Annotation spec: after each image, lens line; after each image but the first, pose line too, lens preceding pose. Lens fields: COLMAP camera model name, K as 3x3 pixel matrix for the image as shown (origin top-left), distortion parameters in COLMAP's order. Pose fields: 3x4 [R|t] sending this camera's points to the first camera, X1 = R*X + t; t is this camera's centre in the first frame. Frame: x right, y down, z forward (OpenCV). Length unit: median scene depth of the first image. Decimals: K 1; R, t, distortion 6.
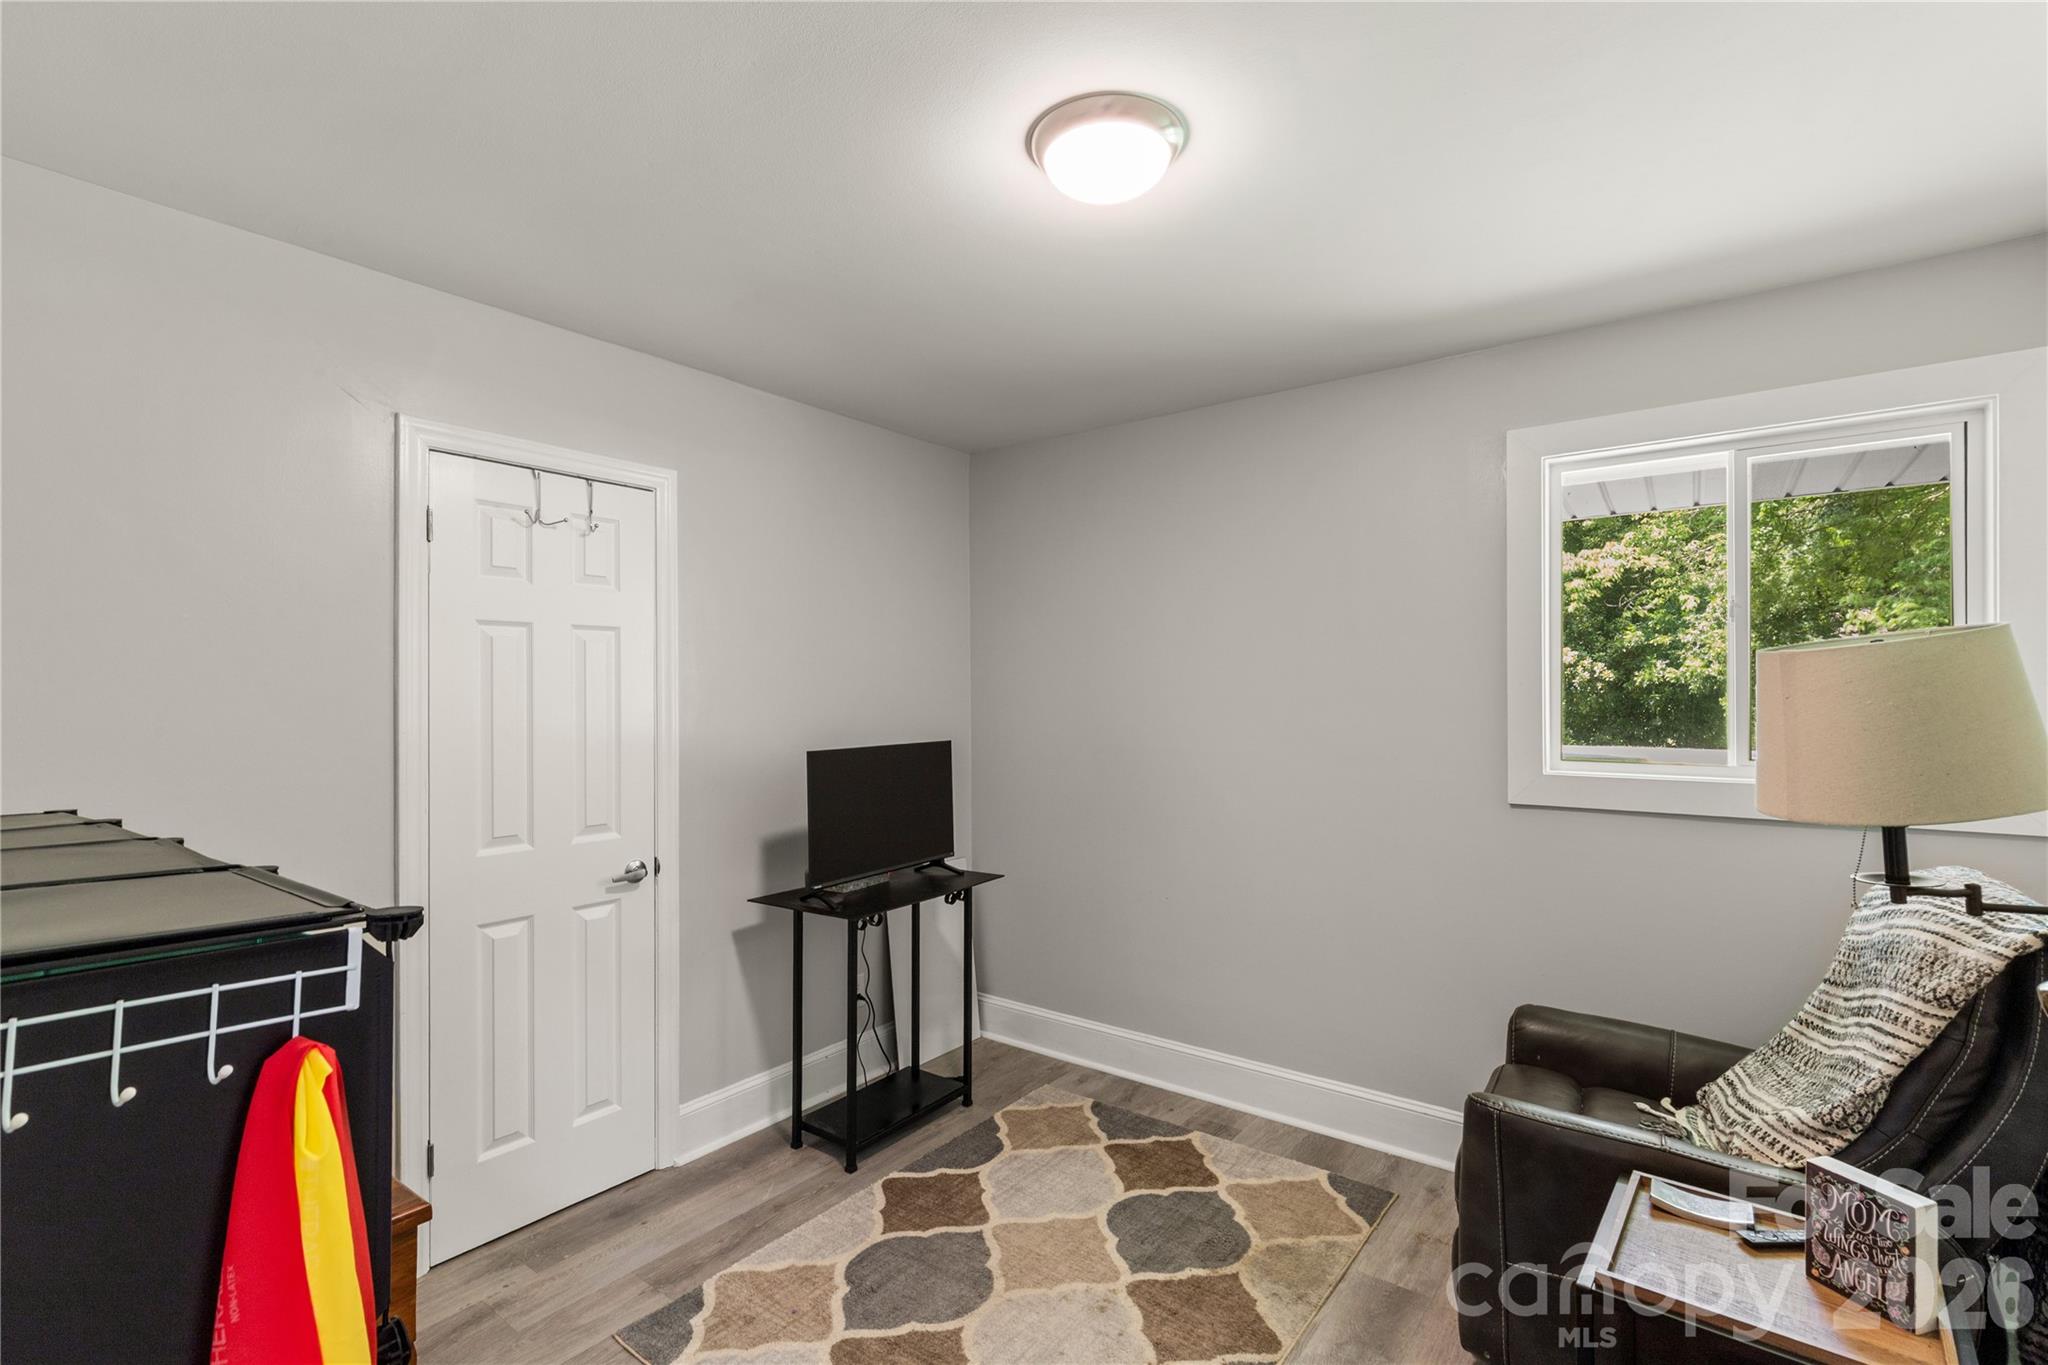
lens RADIAL K [[935.6, 0, 1024.2], [0, 935.6, 690.6], [0, 0, 1]] dist [-0.002834, -0.000925]
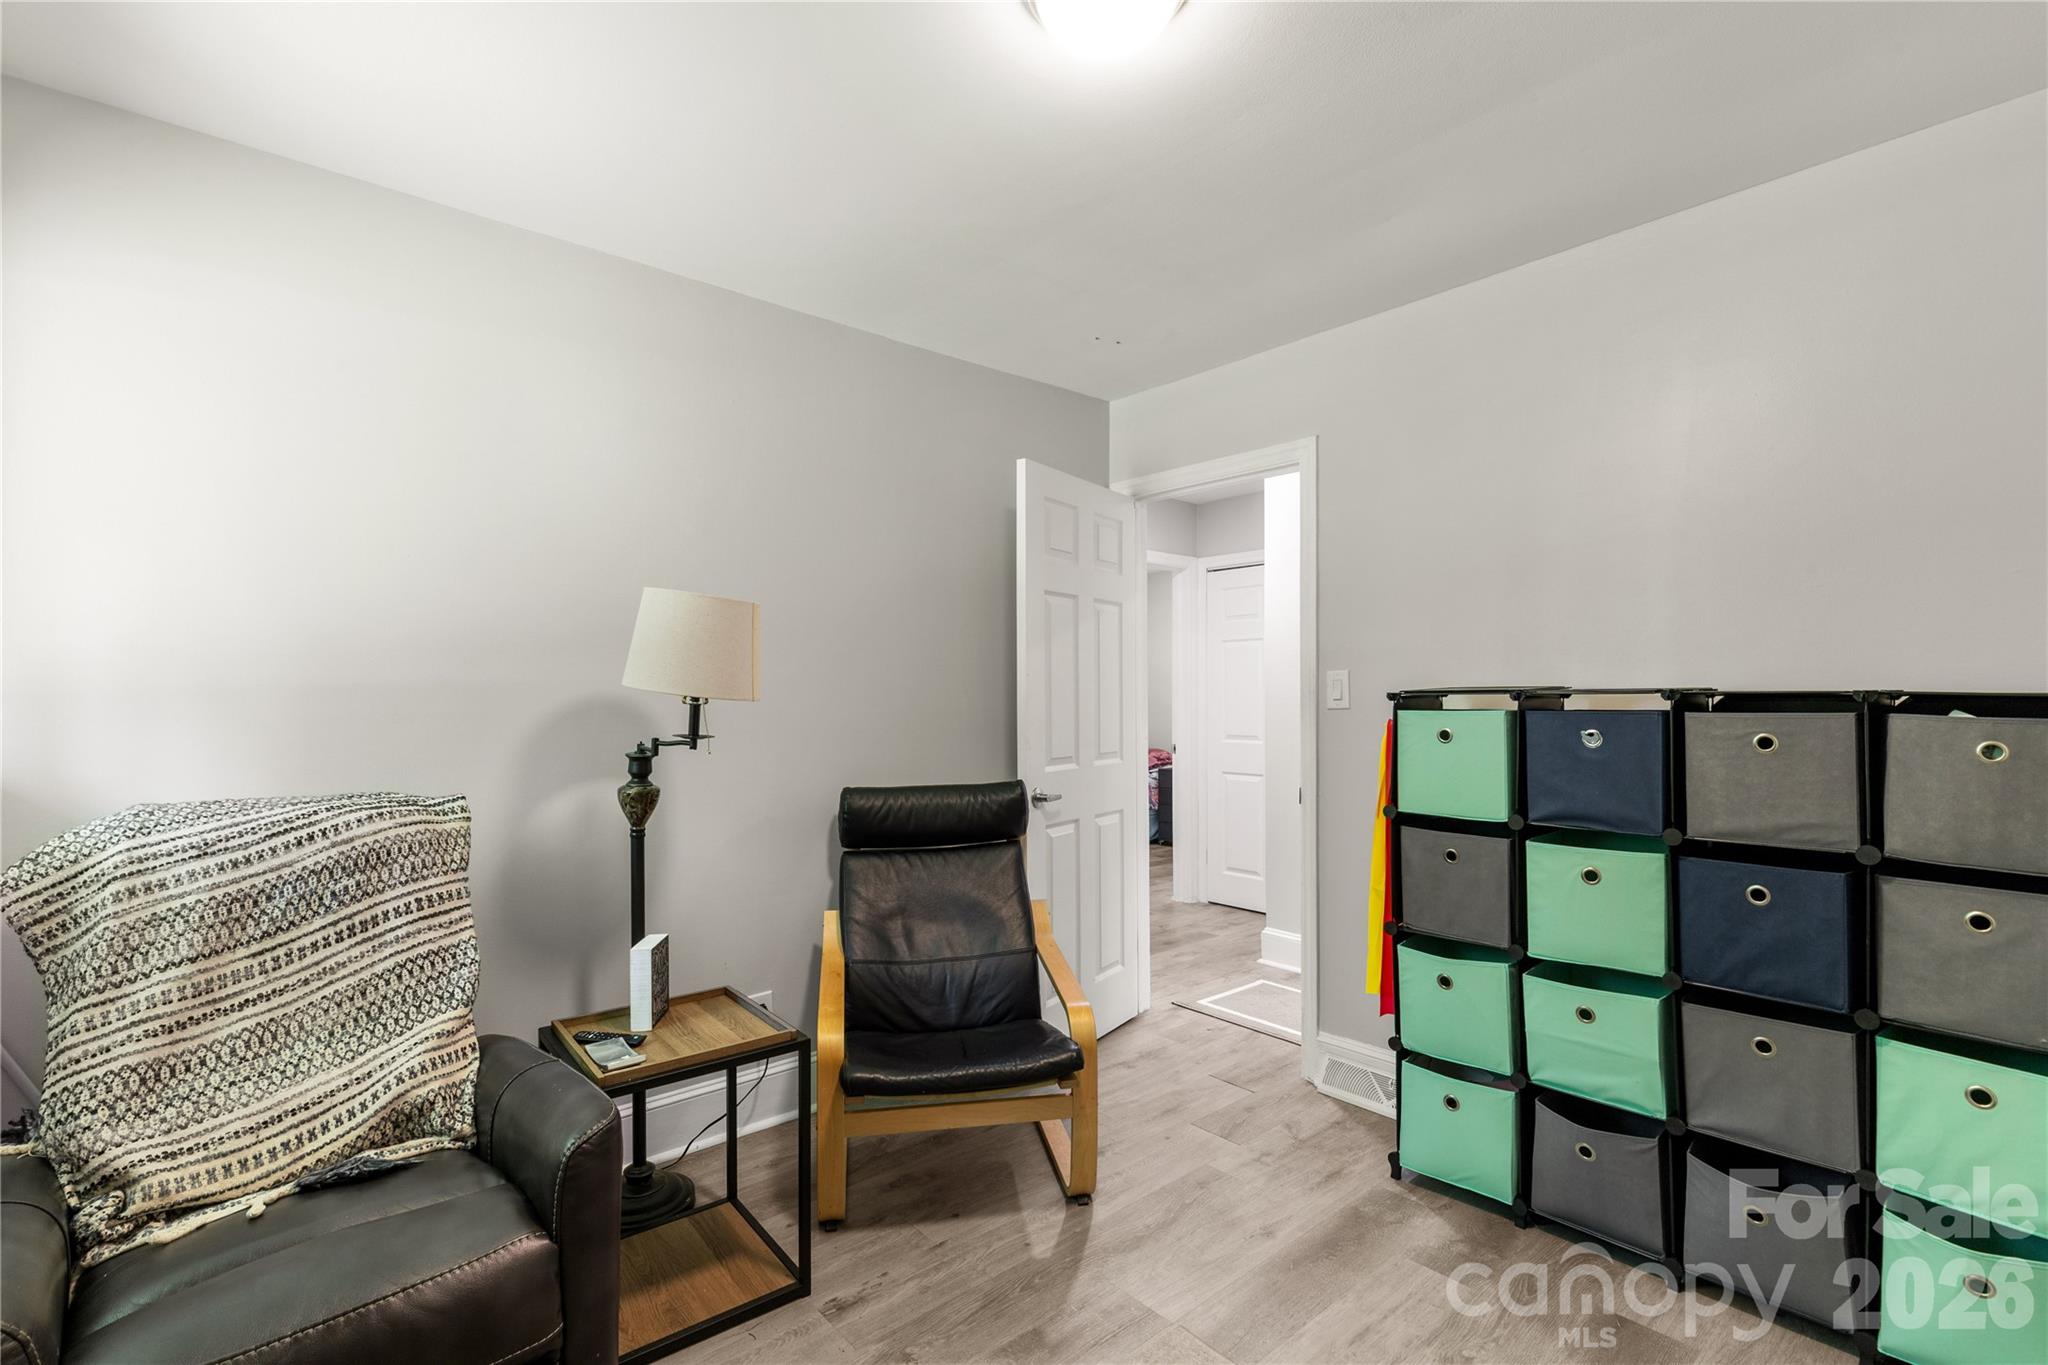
lens RADIAL K [[935.6, 0, 1024.4], [0, 935.6, 684.1], [0, 0, 1]] dist [-0.002834, -0.000925]
pose [[-0.979848, 0.001544, 0.199737, -0.012566], [-0.001456, 0.999888, -0.014873, 0.092461], [-0.199737, -0.014864, -0.979737, 1.852483]]
